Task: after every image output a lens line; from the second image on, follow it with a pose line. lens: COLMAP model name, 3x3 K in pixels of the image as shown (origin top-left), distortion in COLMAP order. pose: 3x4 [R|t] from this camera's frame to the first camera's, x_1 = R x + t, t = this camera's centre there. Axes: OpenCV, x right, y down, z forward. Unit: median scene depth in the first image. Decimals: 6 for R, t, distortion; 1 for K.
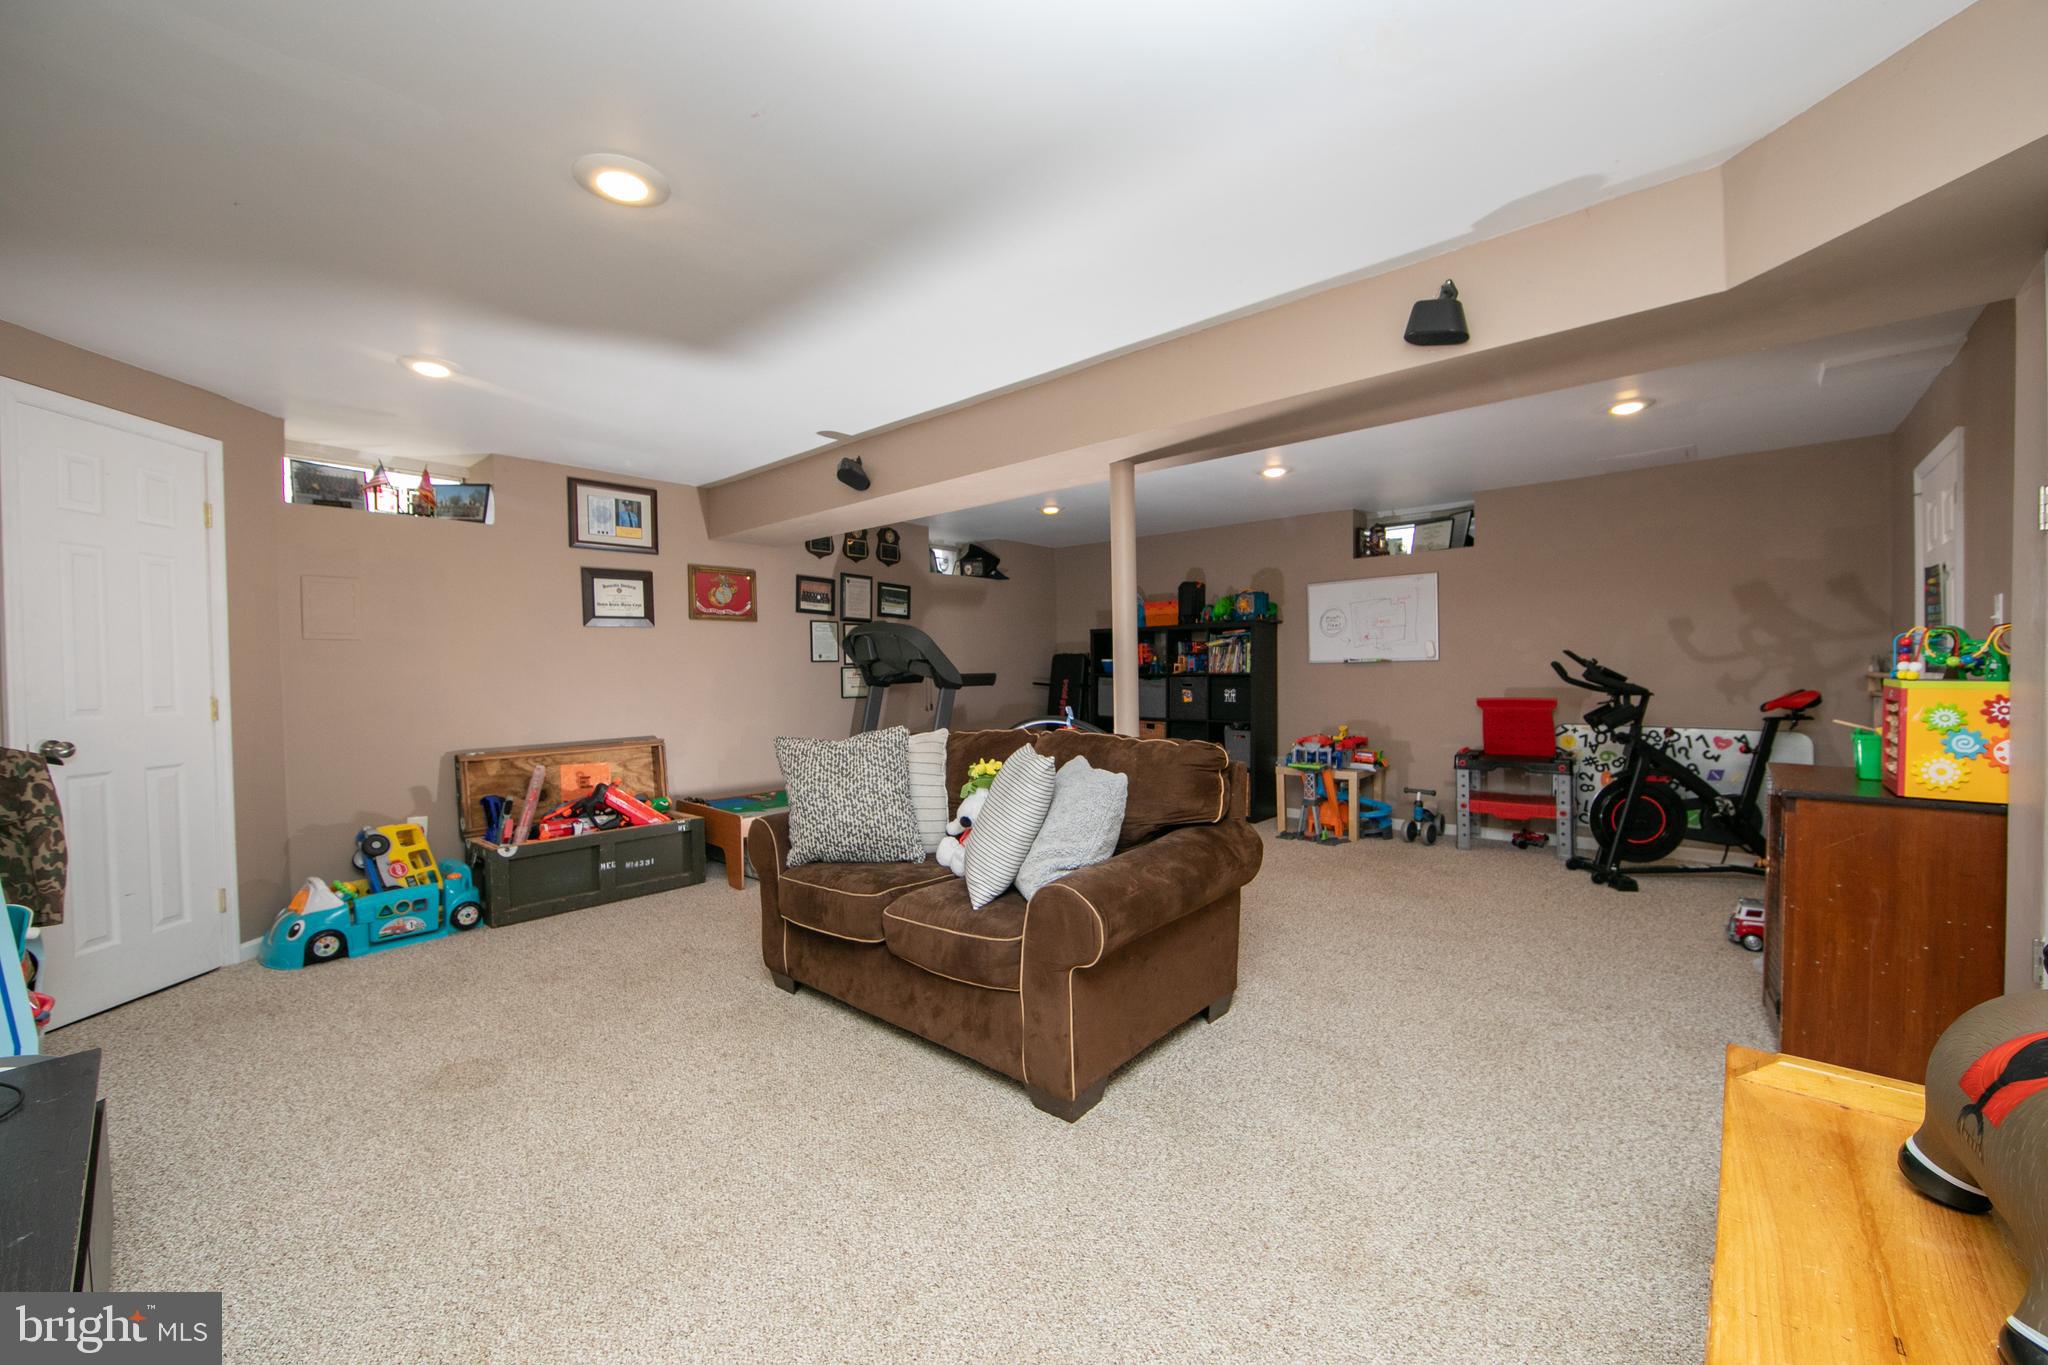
lens RADIAL K [[799.0, 0, 1008.6], [0, 799.0, 686.0], [0, 0, 1]] dist [-0.008838, 0.000467]
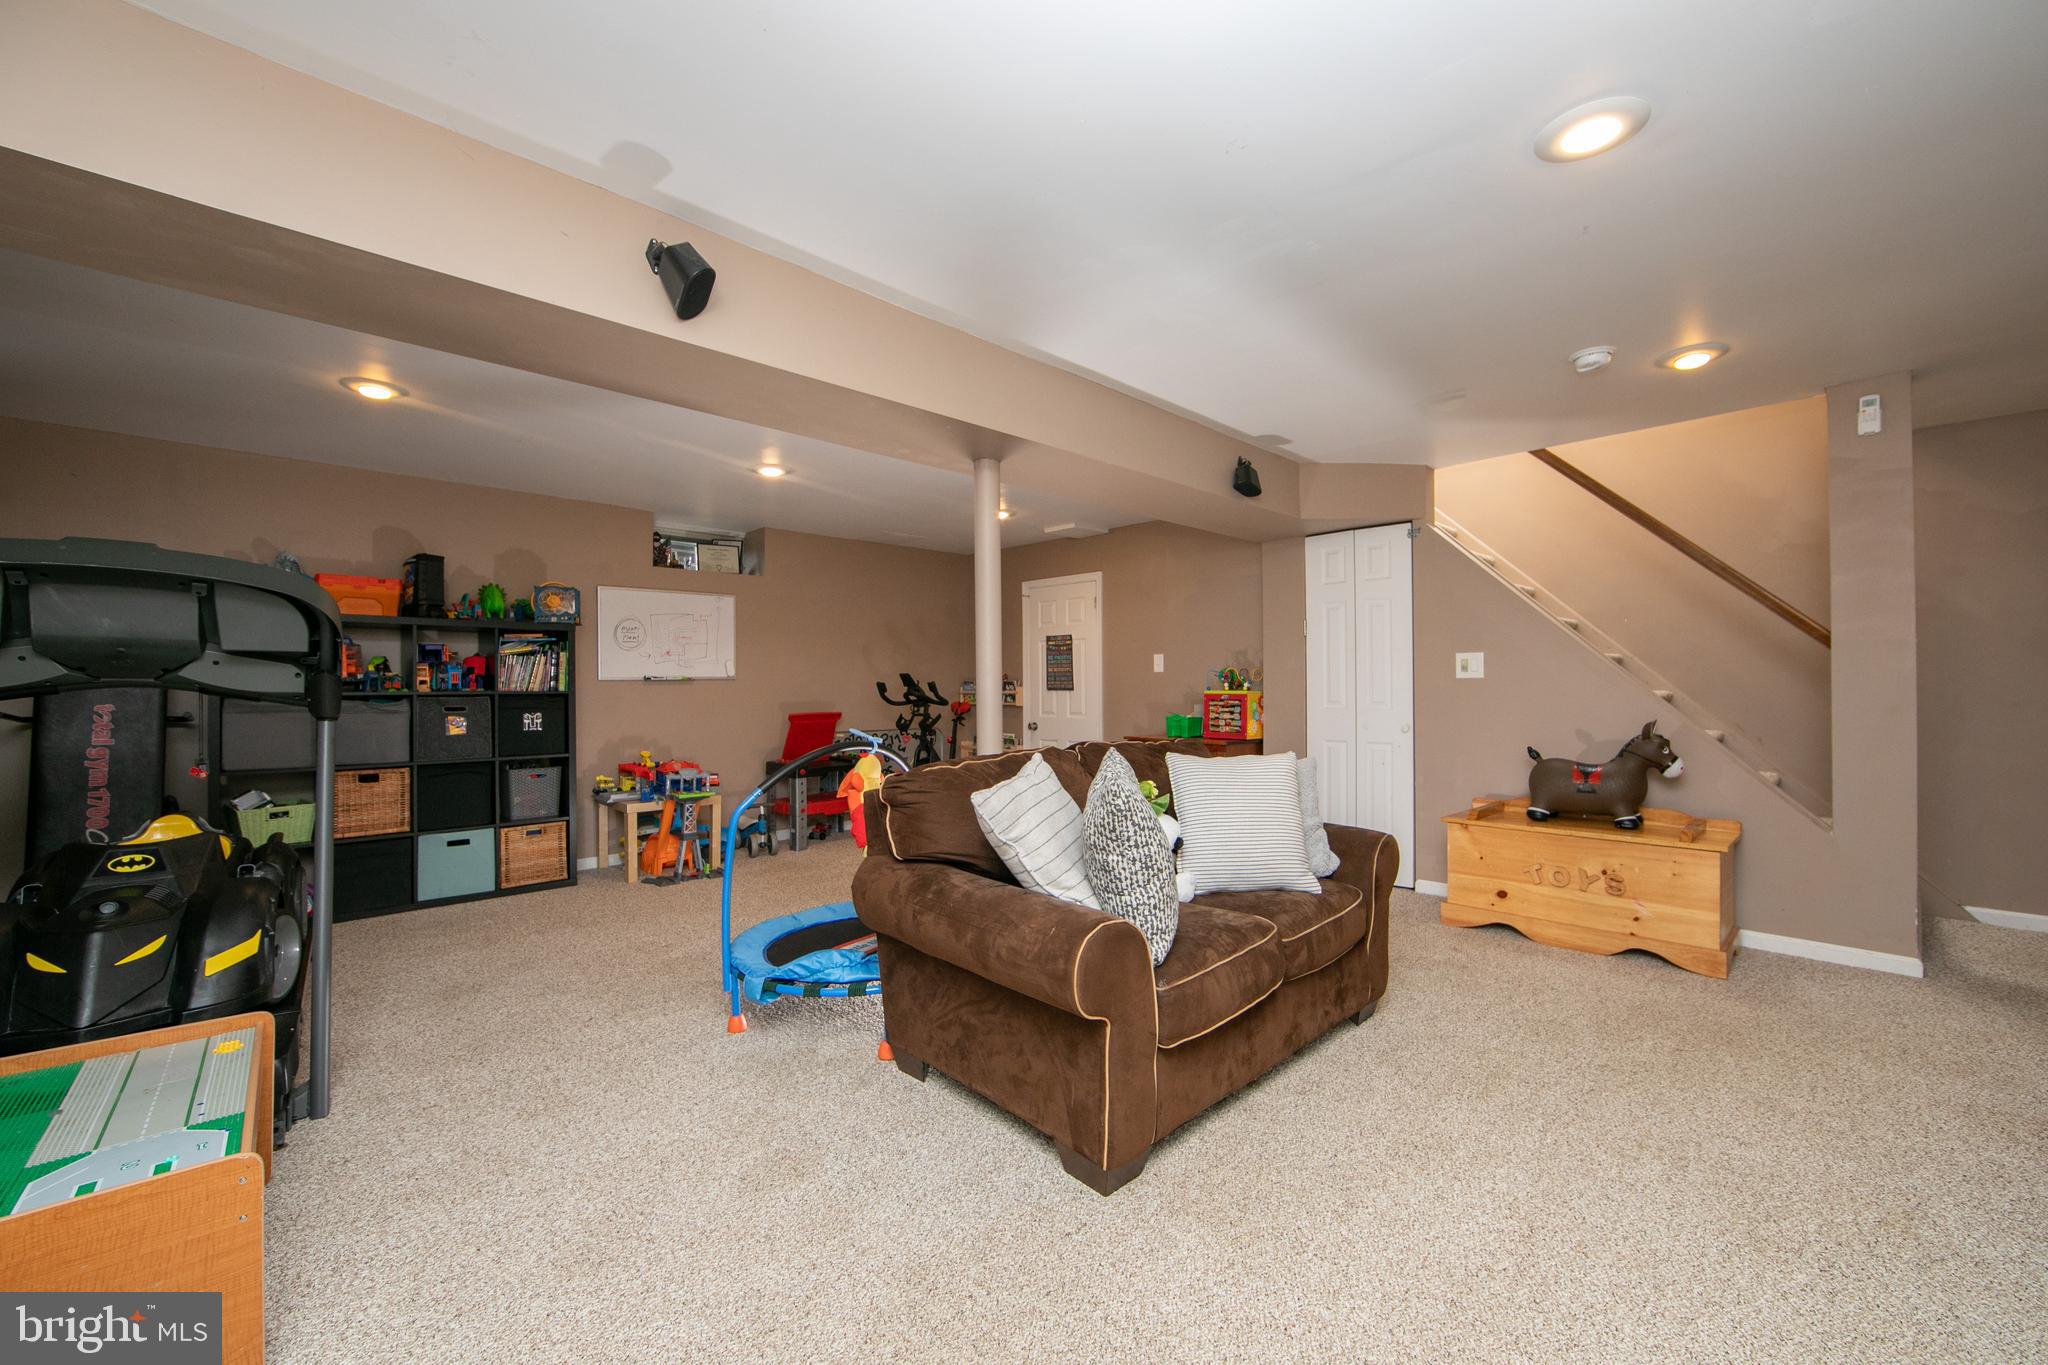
lens RADIAL K [[799.0, 0, 1010.6], [0, 799.0, 679.5], [0, 0, 1]] dist [-0.008838, 0.000467]
pose [[0.096689, 0.009836, 0.995266, -0.418396], [0.013714, 0.999843, -0.011214, -0.013106], [-0.995220, 0.014733, 0.096539, 0.486339]]
